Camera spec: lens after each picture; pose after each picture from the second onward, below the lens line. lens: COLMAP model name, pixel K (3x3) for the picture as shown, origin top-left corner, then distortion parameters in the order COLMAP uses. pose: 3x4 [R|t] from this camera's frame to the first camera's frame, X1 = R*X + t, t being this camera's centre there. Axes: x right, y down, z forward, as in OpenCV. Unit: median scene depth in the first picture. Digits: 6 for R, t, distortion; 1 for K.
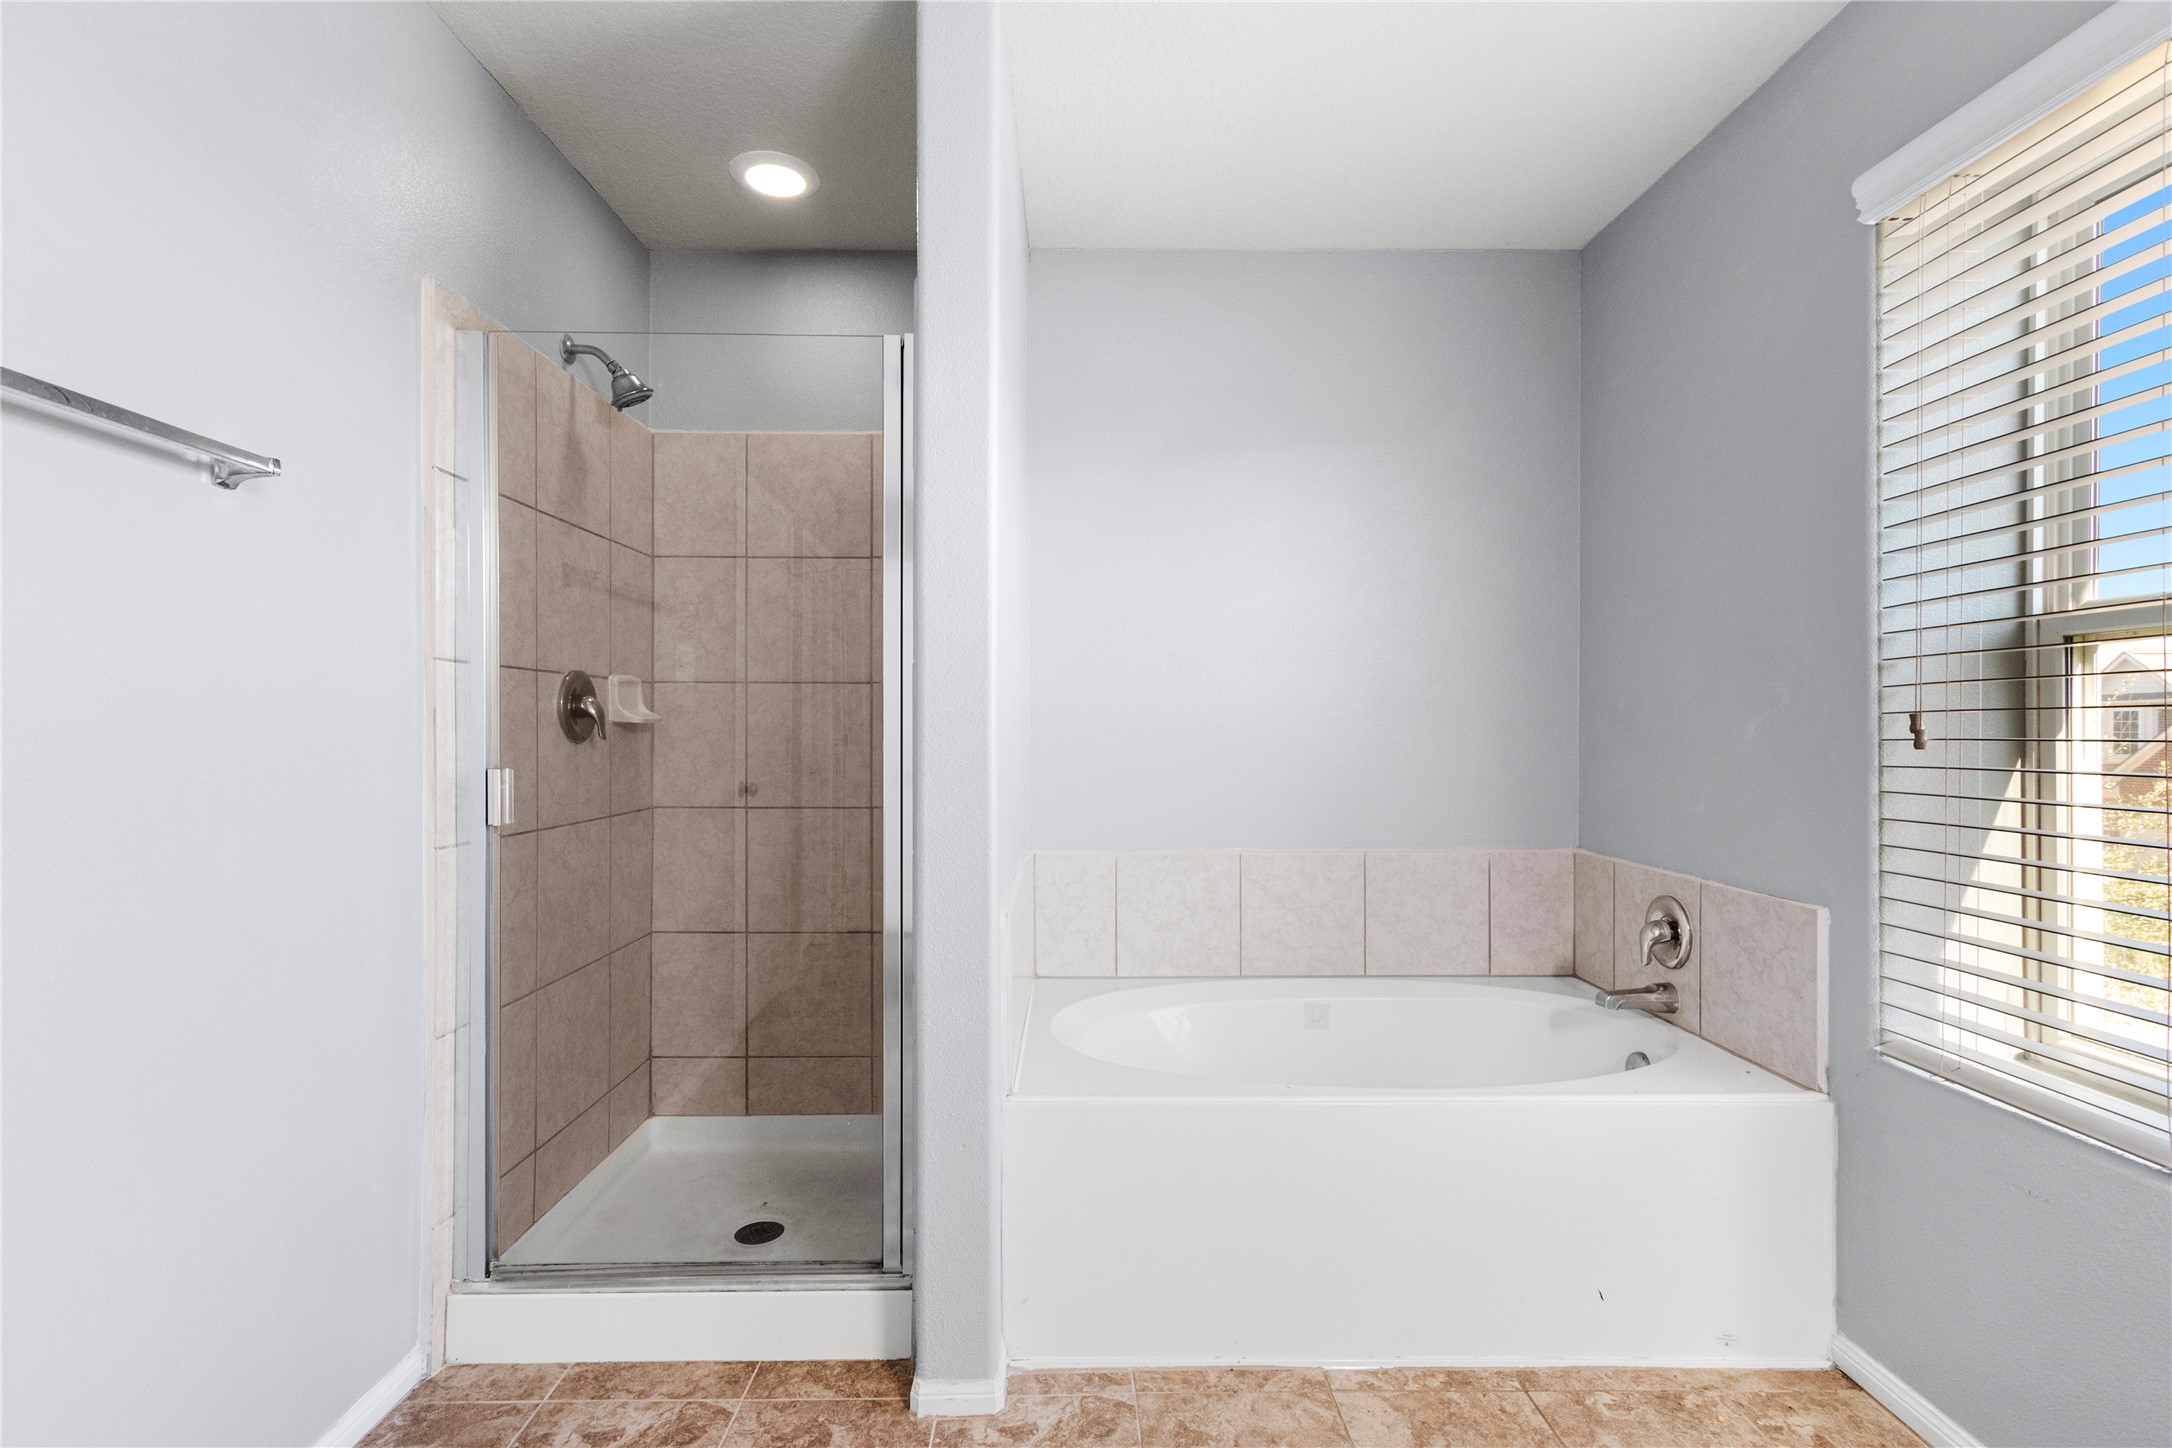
lens RADIAL K [[988.1, 0, 1086.9], [0, 988.1, 730.3], [0, 0, 1]] dist [-0.008487, 0.000480]
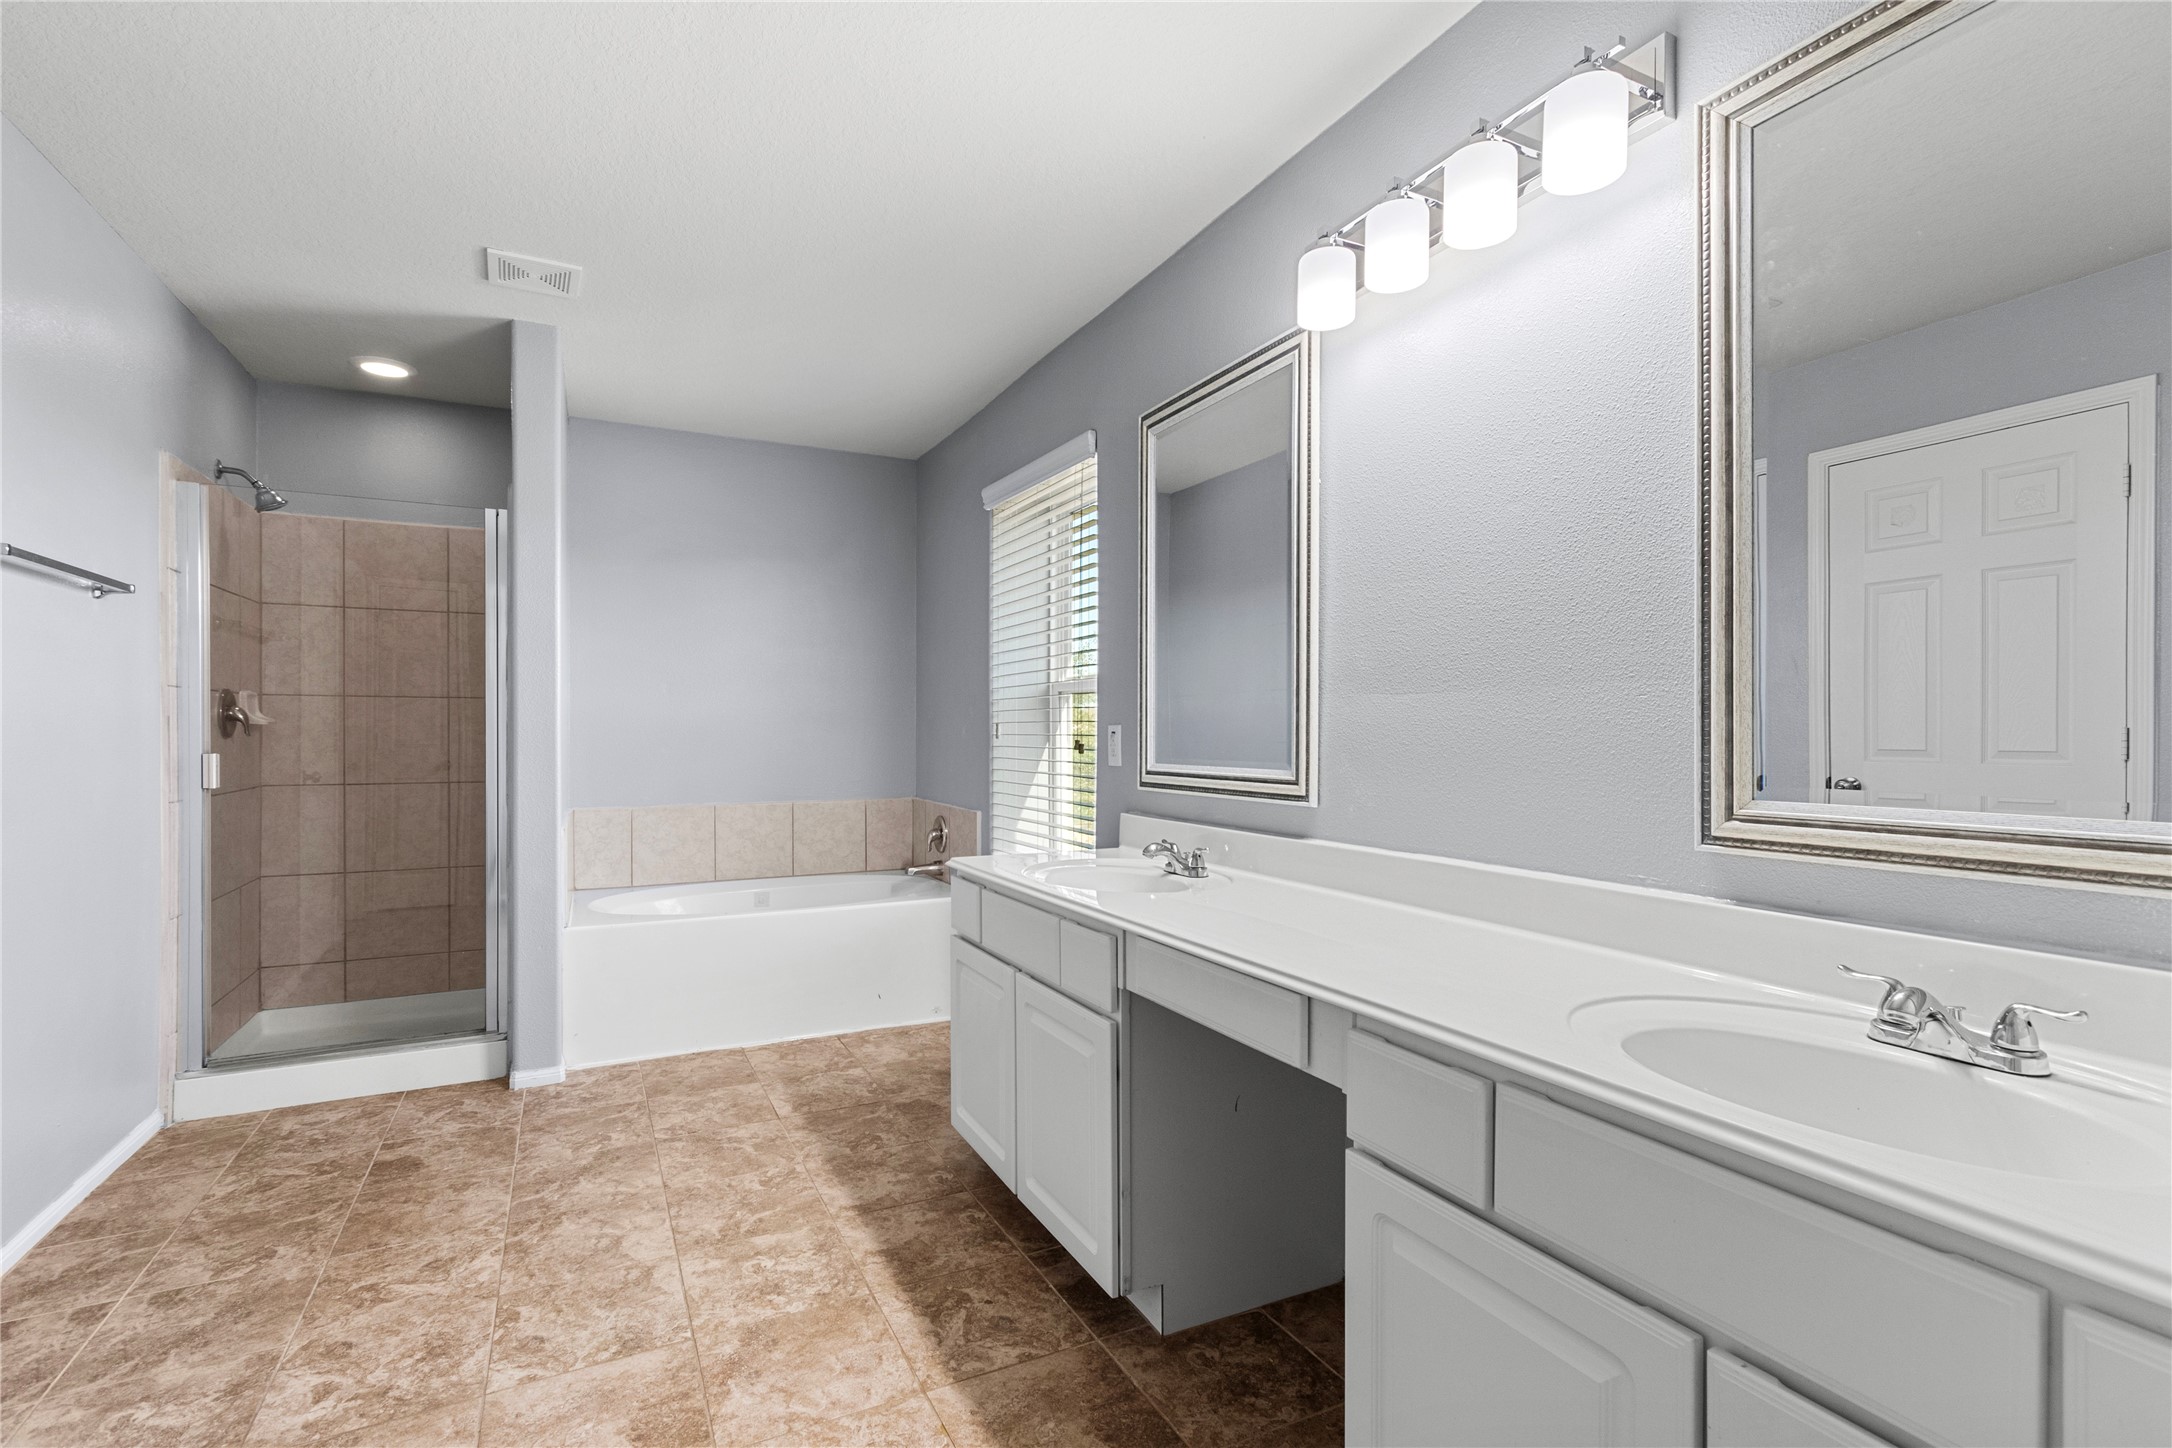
lens RADIAL K [[988.1, 0, 1087.8], [0, 988.1, 740.2], [0, 0, 1]] dist [-0.008487, 0.000480]
pose [[0.899251, -0.002700, 0.437425, -0.005094], [-0.001516, 0.999956, 0.009290, 0.000254], [-0.437431, -0.009018, 0.899207, -1.095026]]
